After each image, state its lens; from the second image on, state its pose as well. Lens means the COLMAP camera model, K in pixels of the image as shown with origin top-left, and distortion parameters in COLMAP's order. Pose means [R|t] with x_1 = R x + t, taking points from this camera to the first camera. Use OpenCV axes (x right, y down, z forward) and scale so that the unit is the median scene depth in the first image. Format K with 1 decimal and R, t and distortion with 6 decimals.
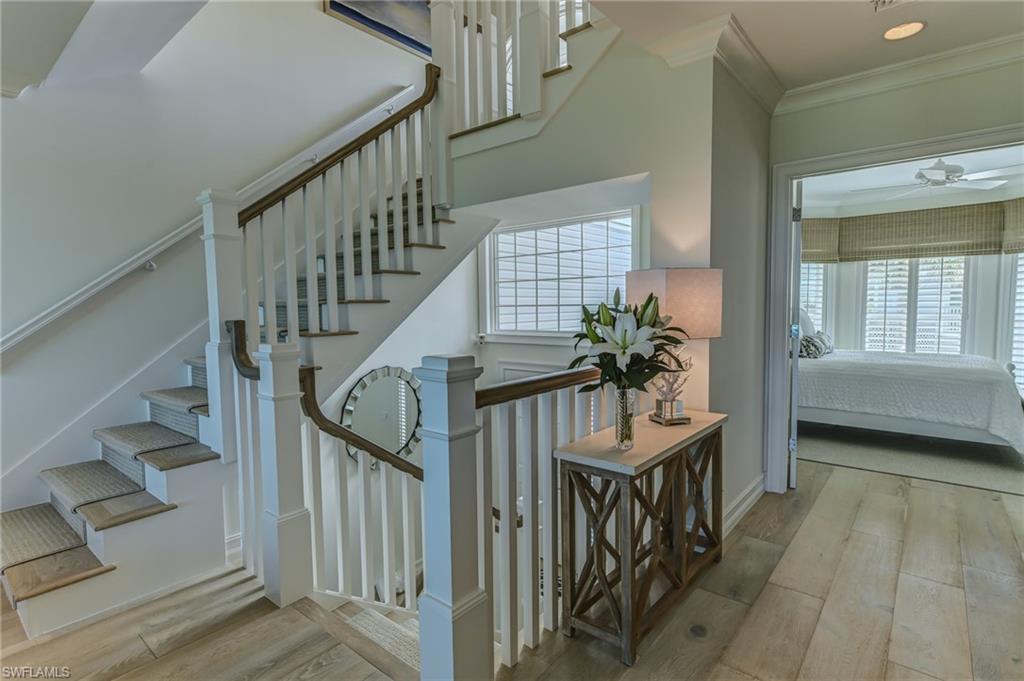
lens RADIAL K [[508.4, 0, 512.0], [0, 508.4, 340.5], [0, 0, 1]] dist [0.002418, 0.000264]
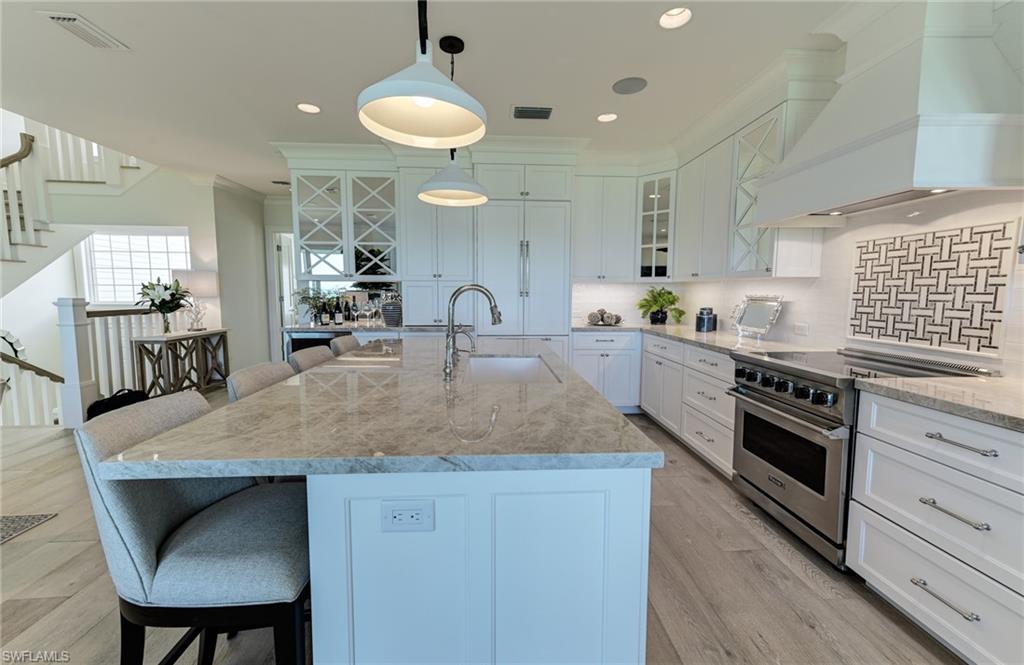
lens RADIAL K [[407.6, 0, 512.0], [0, 407.6, 332.5], [0, 0, 1]] dist [0.013393, 0.000141]
pose [[0.726067, -0.045017, 0.686149, 0.041175], [0.028271, 0.998965, 0.035625, 0.130141], [-0.687043, -0.006468, 0.726588, -1.463005]]
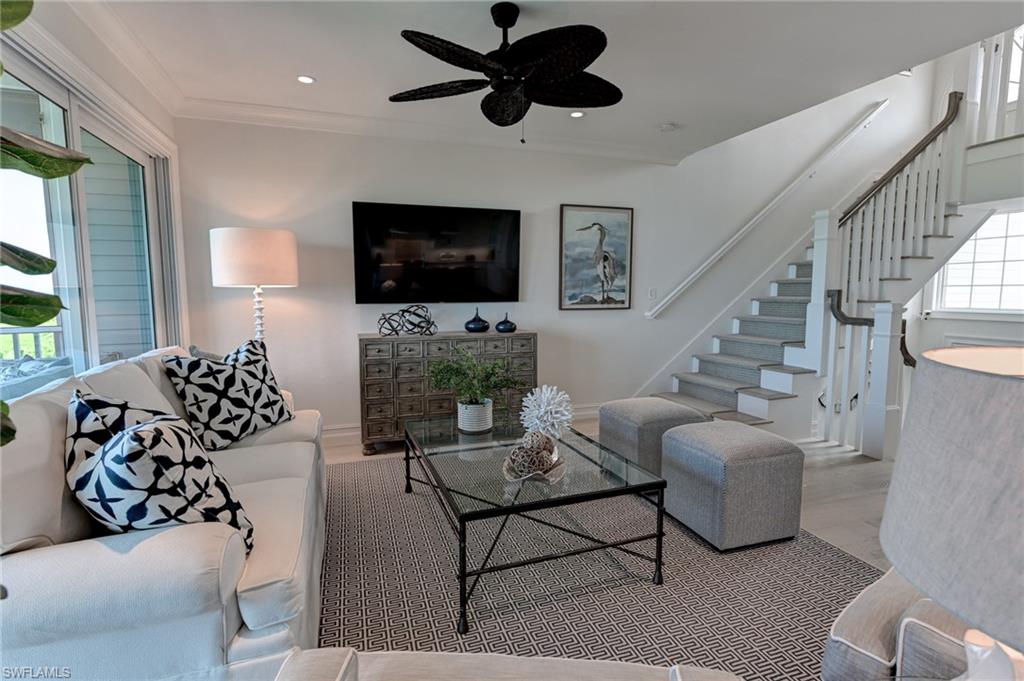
lens RADIAL K [[508.4, 0, 512.0], [0, 508.4, 340.5], [0, 0, 1]] dist [0.002418, 0.000264]
pose [[0.851356, 0.065859, -0.520439, -0.551485], [-0.046470, 0.997656, 0.050230, 0.086123], [0.522527, -0.018579, 0.852420, -0.924574]]
